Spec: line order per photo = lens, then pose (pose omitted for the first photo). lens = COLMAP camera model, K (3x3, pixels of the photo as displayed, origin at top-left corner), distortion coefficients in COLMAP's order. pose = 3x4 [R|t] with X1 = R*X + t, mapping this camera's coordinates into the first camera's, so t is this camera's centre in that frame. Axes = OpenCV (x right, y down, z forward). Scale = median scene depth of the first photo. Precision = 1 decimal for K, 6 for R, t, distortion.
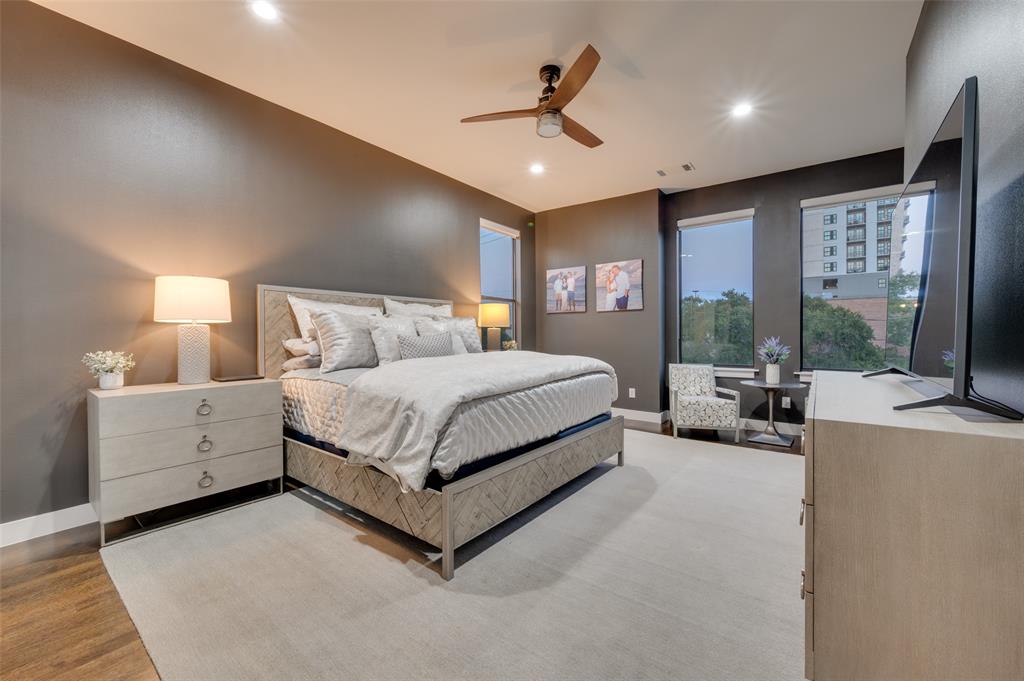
lens RADIAL K [[409.0, 0, 514.6], [0, 409.0, 333.4], [0, 0, 1]] dist [-0.000118, 0.002462]
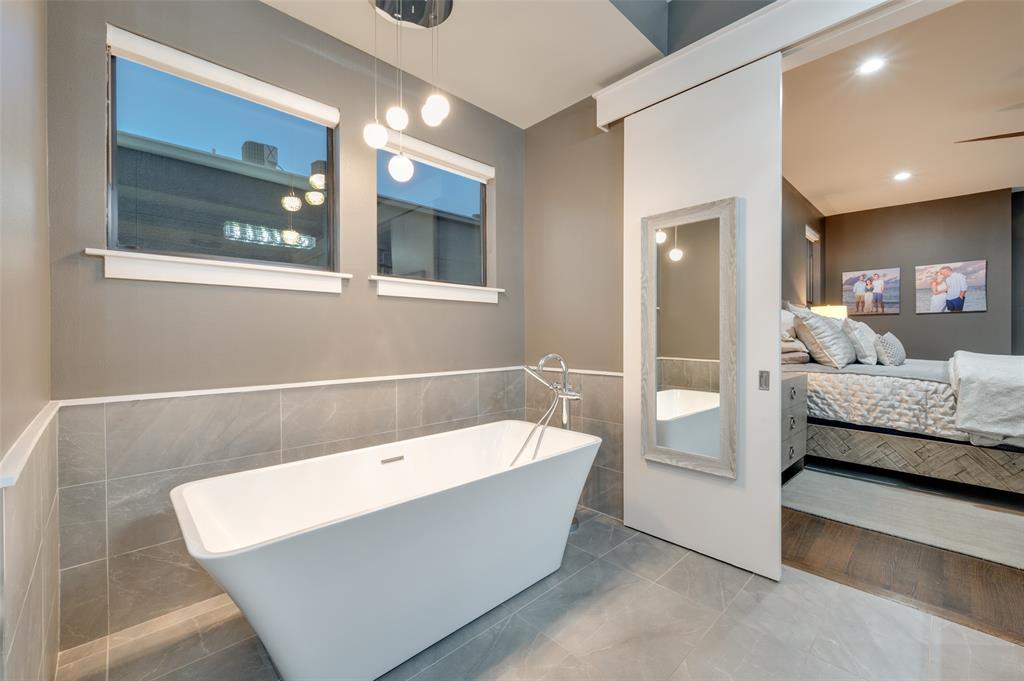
lens RADIAL K [[409.0, 0, 515.9], [0, 409.0, 339.5], [0, 0, 1]] dist [-0.000118, 0.002462]
pose [[0.987854, 0.008486, -0.155152, -0.612054], [-0.006721, 0.999907, 0.011893, 0.005641], [0.155238, -0.010706, 0.987819, -0.146054]]
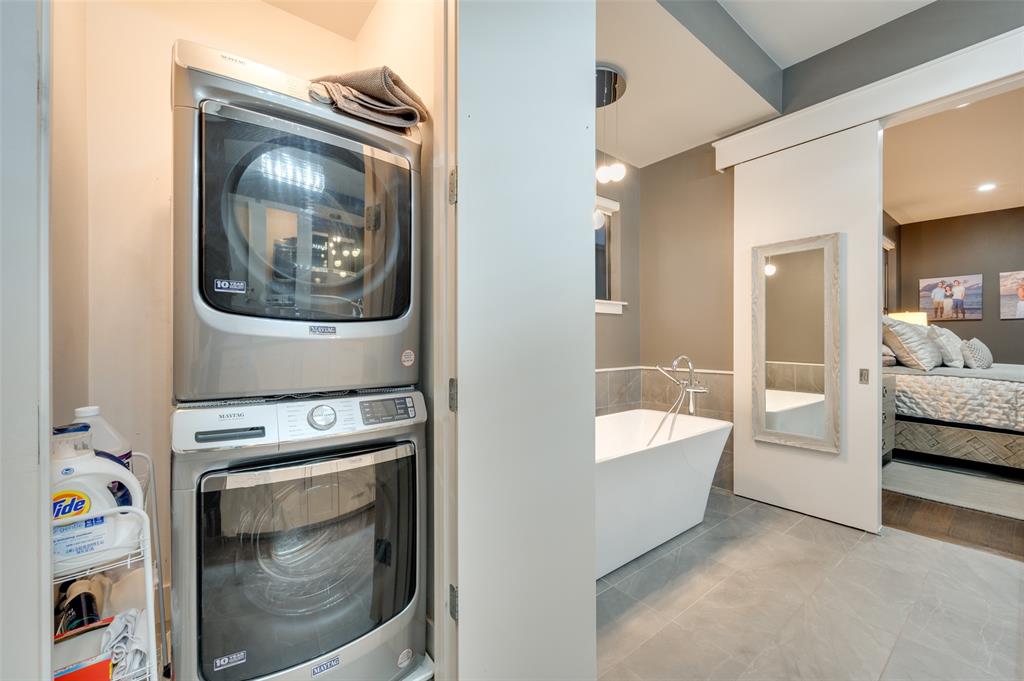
lens RADIAL K [[409.0, 0, 509.3], [0, 409.0, 341.7], [0, 0, 1]] dist [-0.000118, 0.002462]
pose [[0.969042, 0.009542, -0.246710, -0.730504], [-0.007885, 0.999939, 0.007704, 0.004867], [0.246769, -0.005520, 0.969059, -0.293078]]
